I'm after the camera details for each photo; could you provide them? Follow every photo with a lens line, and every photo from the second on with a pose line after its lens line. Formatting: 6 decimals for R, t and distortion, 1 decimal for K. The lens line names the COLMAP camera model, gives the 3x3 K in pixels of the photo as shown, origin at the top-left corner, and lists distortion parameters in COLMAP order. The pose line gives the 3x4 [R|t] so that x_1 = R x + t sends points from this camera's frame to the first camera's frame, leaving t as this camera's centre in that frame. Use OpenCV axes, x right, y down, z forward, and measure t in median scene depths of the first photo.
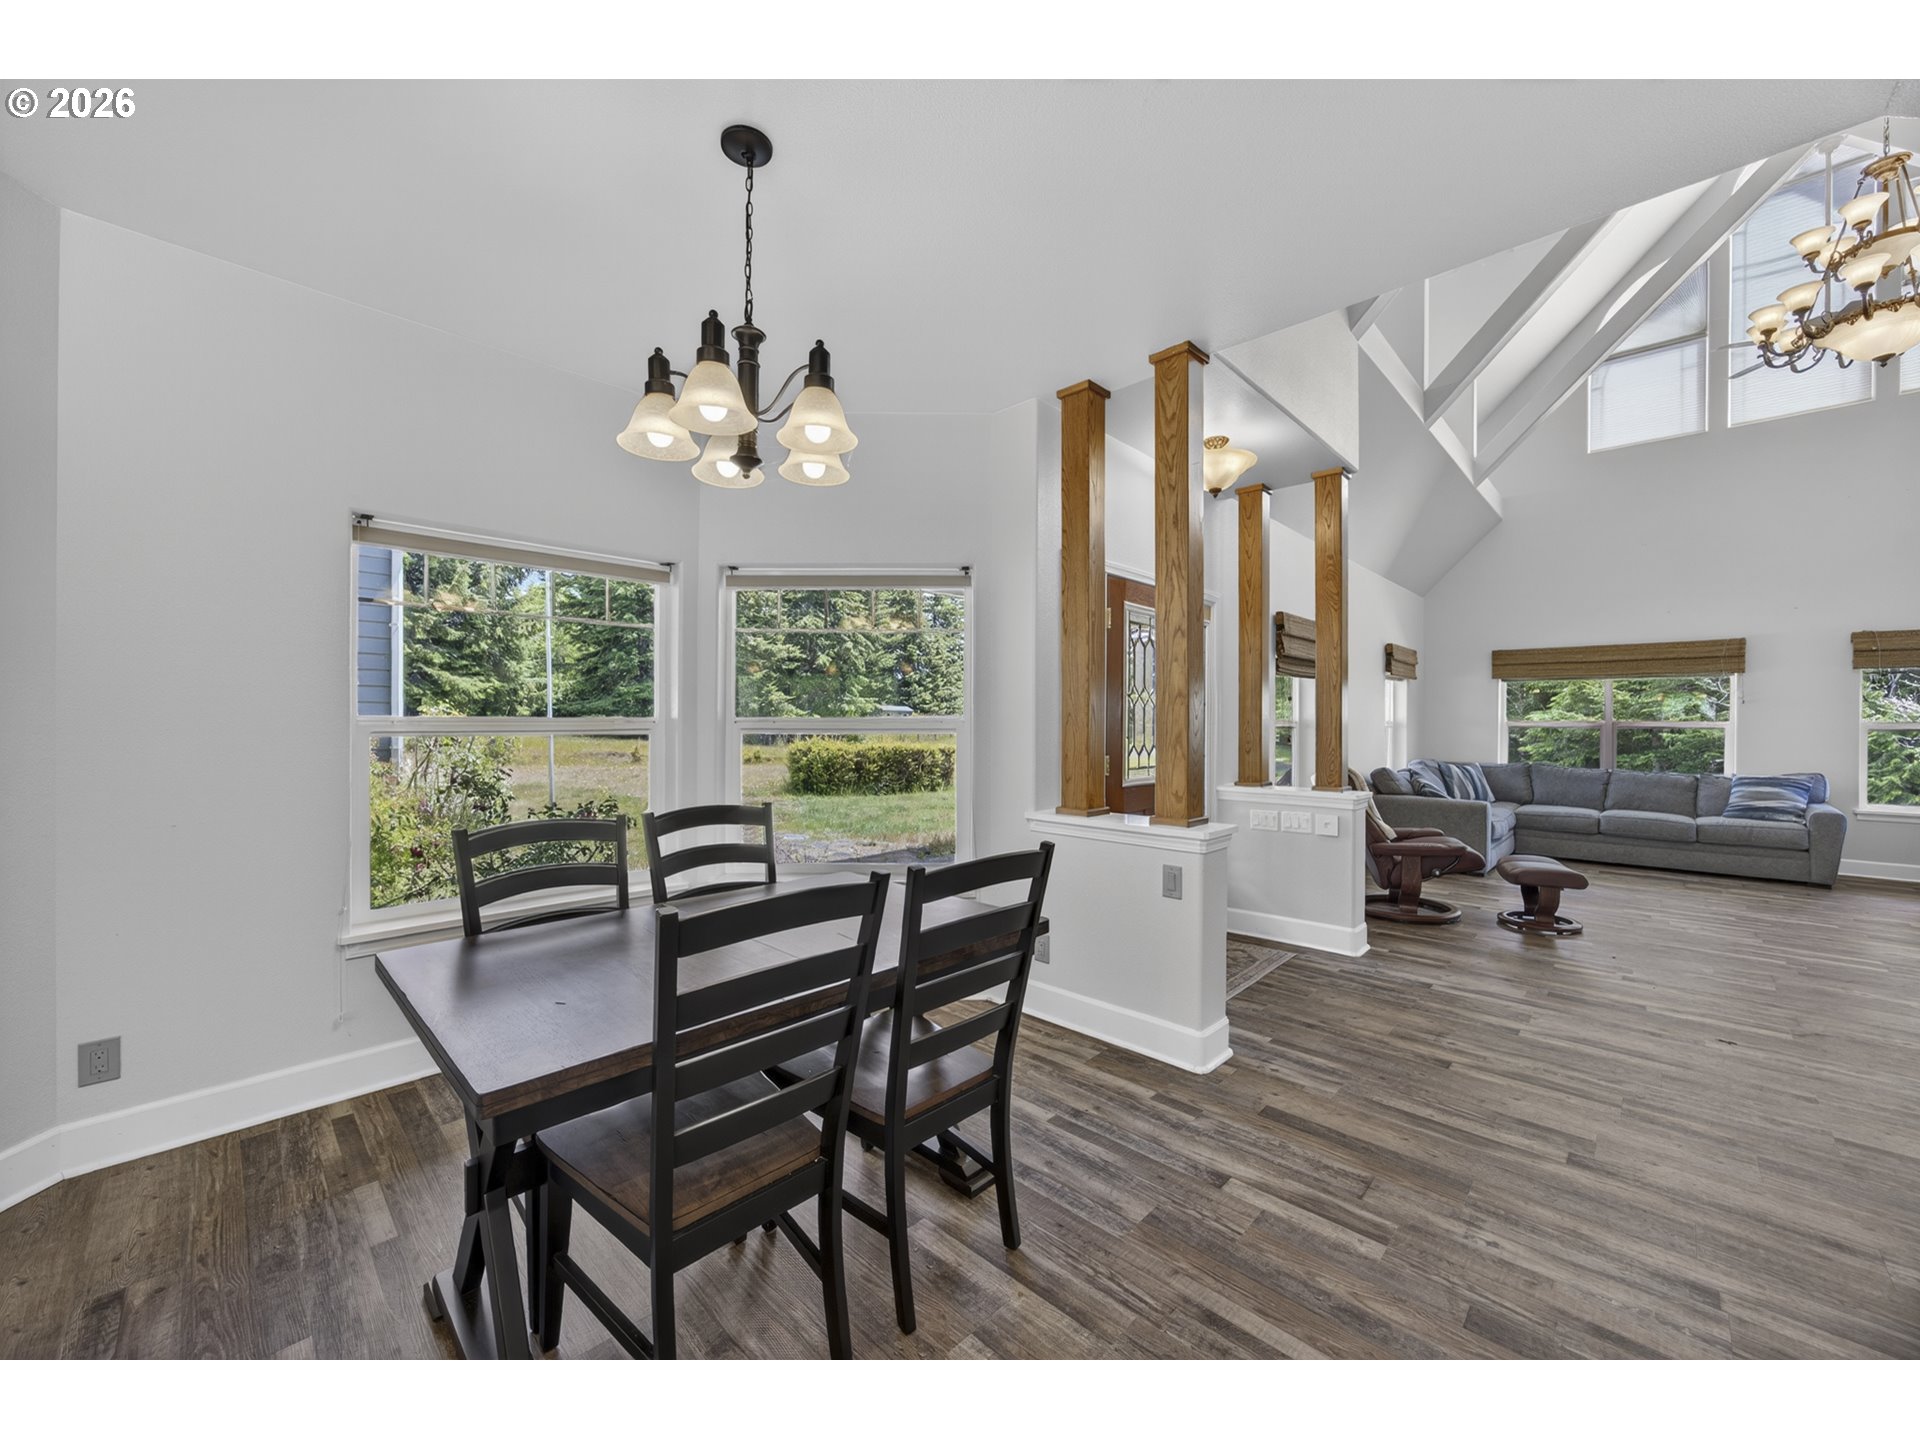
lens RADIAL K [[746.3, 0, 956.0], [0, 746.3, 717.9], [0, 0, 1]] dist [-0.018450, 0.004258]
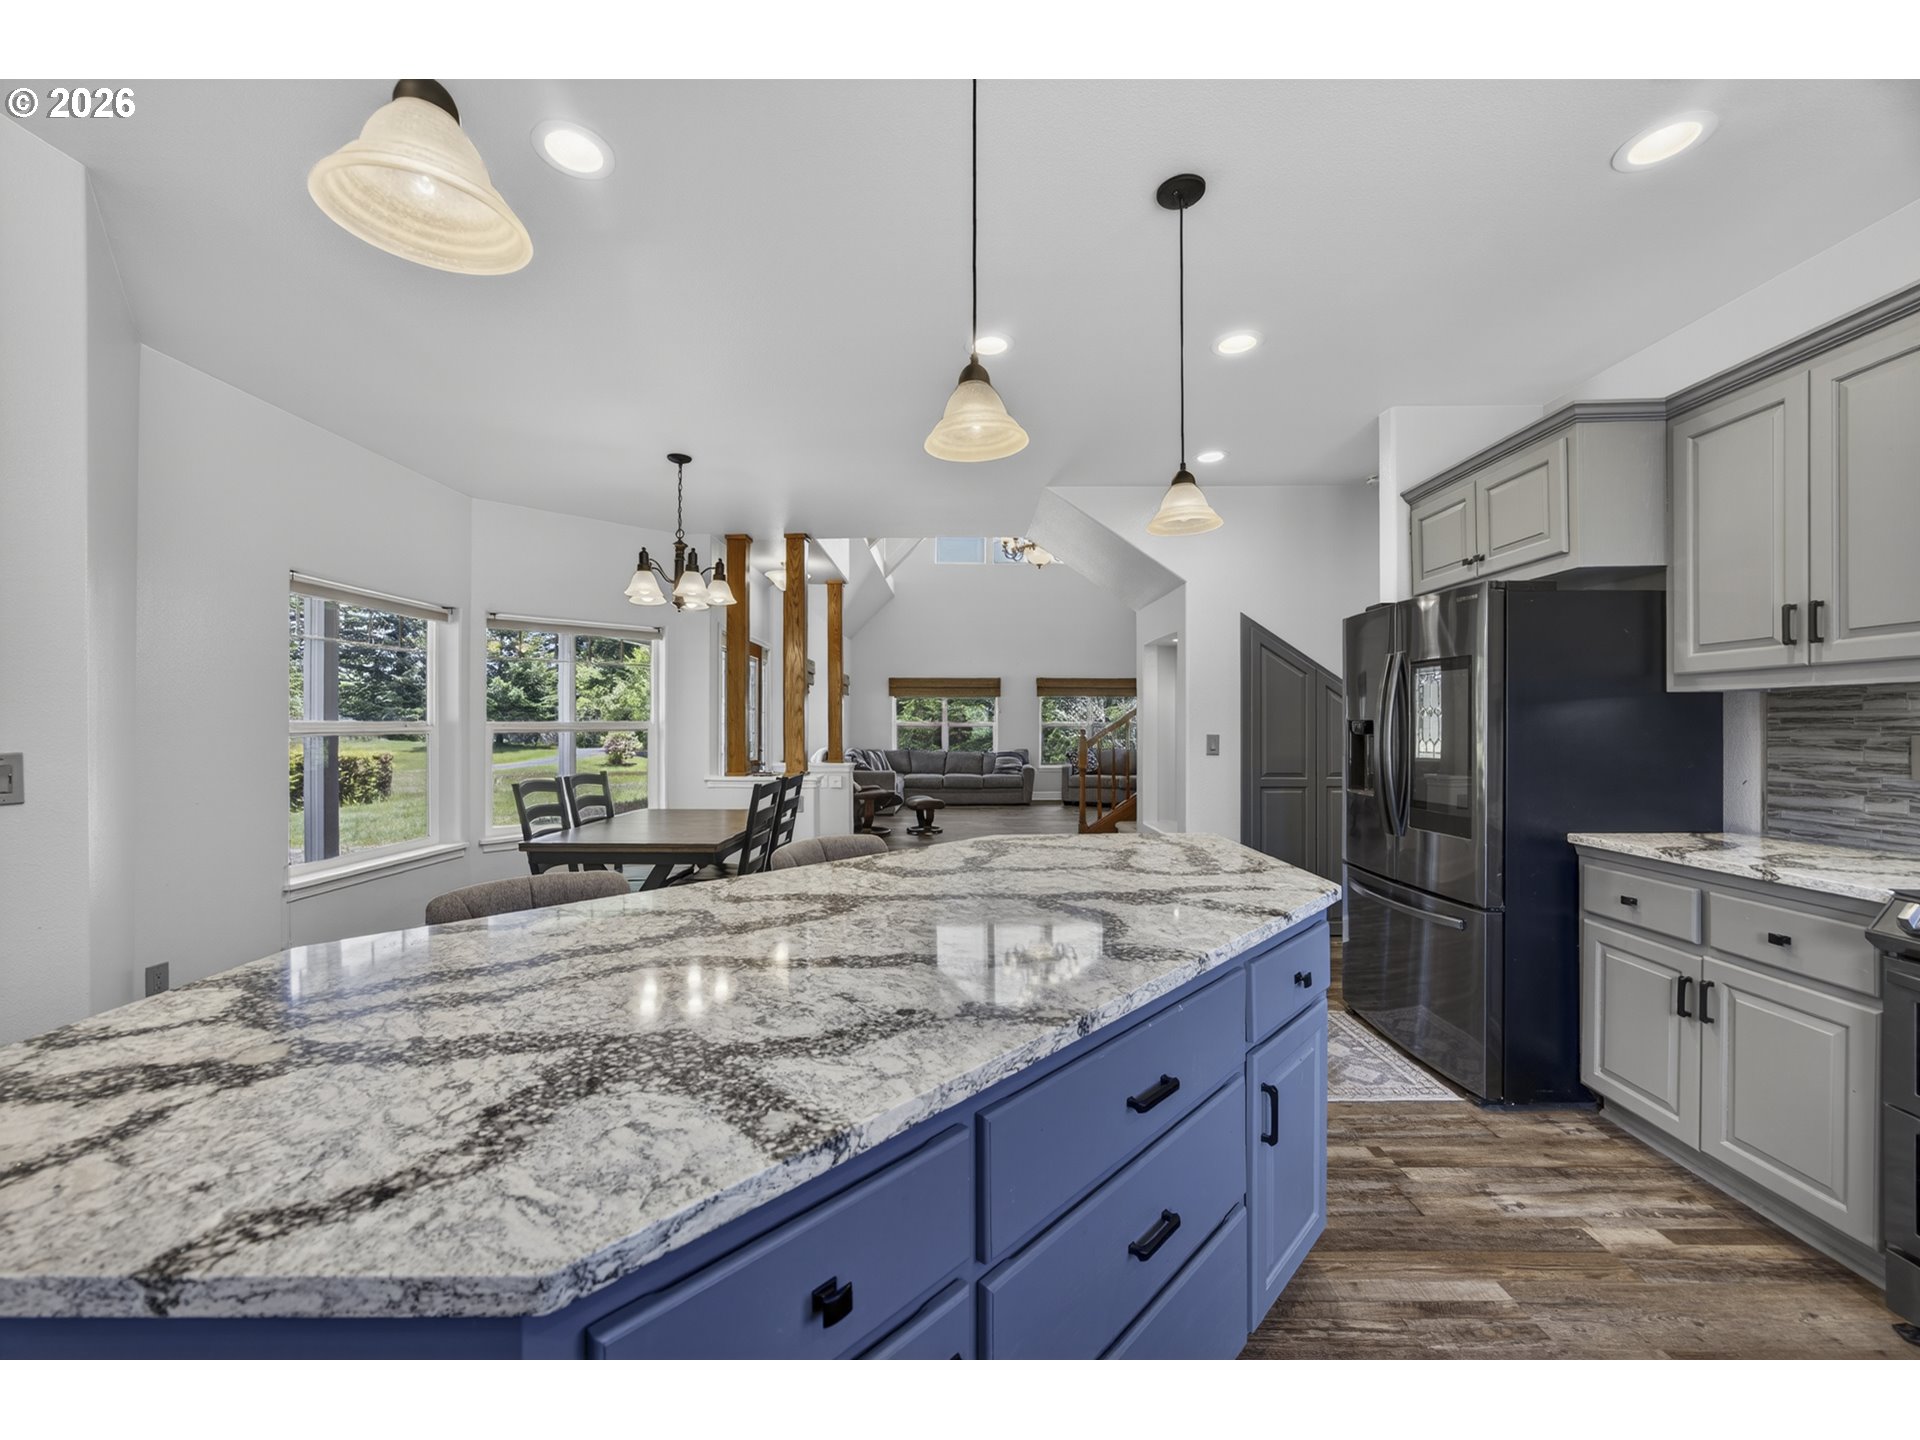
lens RADIAL K [[746.3, 0, 956.0], [0, 746.3, 717.9], [0, 0, 1]] dist [-0.018450, 0.004258]
pose [[0.725094, 0.001722, 0.688647, -0.314580], [0.000443, 0.999995, -0.002968, -0.001537], [-0.688649, 0.002457, 0.725090, -0.296733]]
